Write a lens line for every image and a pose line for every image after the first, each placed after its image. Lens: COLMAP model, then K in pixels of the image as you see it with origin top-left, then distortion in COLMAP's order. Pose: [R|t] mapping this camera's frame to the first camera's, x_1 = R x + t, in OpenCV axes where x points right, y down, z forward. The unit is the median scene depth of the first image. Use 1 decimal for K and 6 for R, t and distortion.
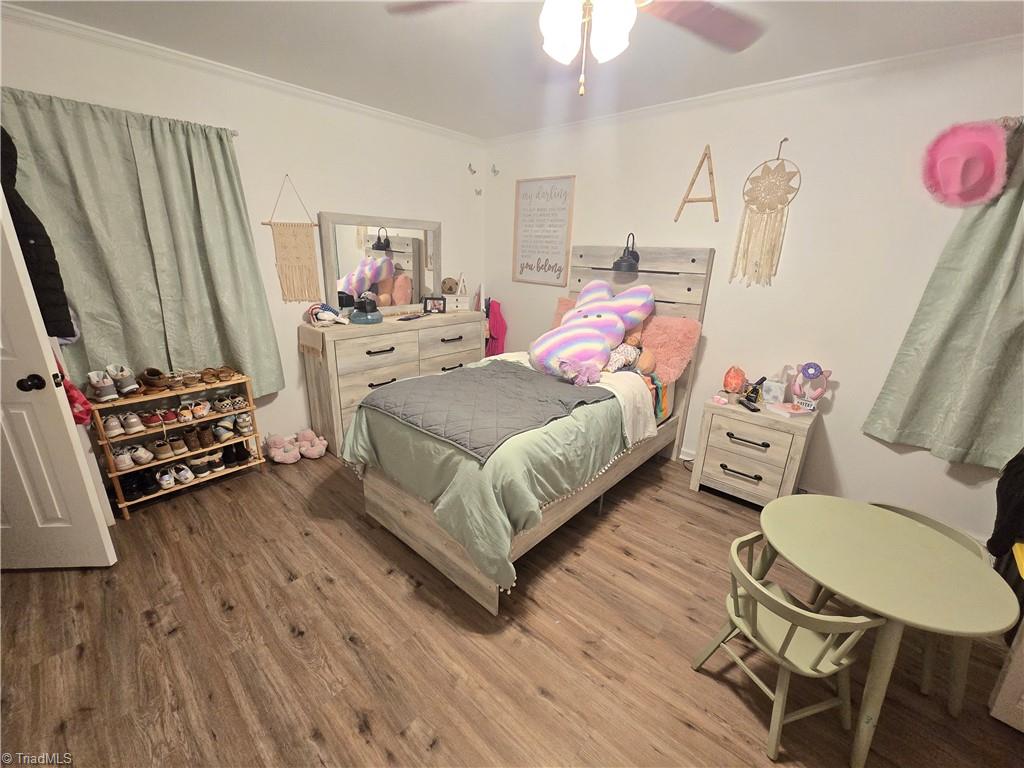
lens RADIAL K [[423.3, 0, 513.5], [0, 423.3, 386.0], [0, 0, 1]] dist [0.000571, 0.000205]
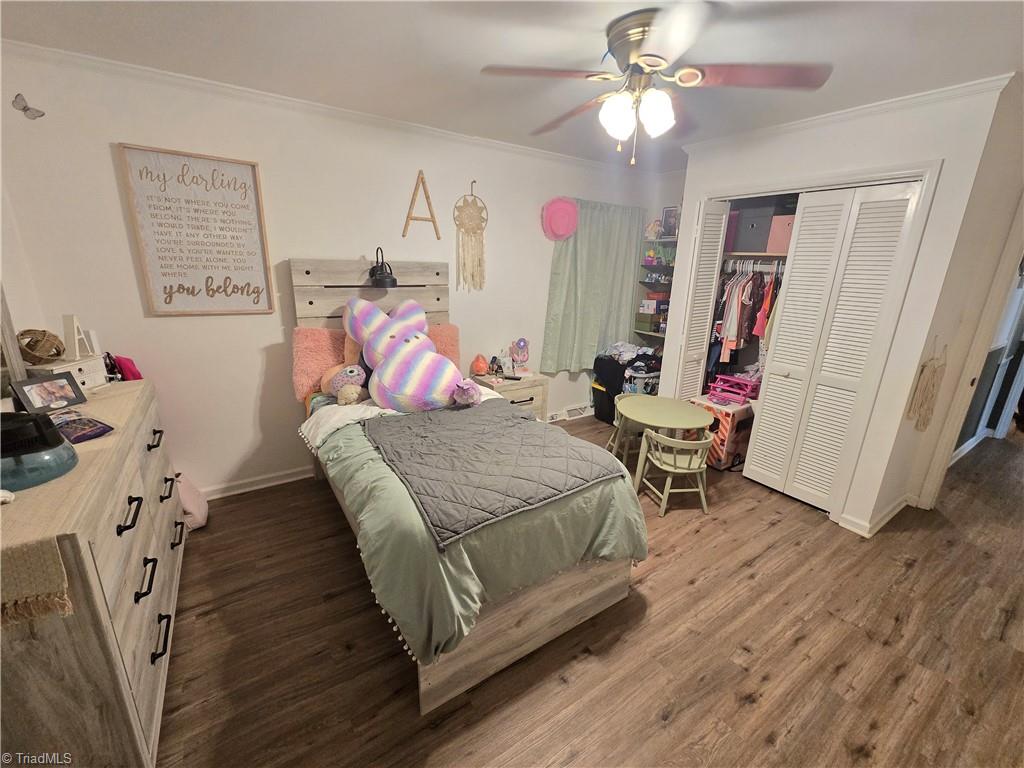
lens RADIAL K [[423.3, 0, 513.5], [0, 423.3, 386.0], [0, 0, 1]] dist [0.000571, 0.000205]
pose [[0.241173, -0.298345, 0.923486, -0.725938], [0.275474, 0.933479, 0.229632, -0.245681], [-0.930564, 0.199015, 0.307316, 0.586708]]
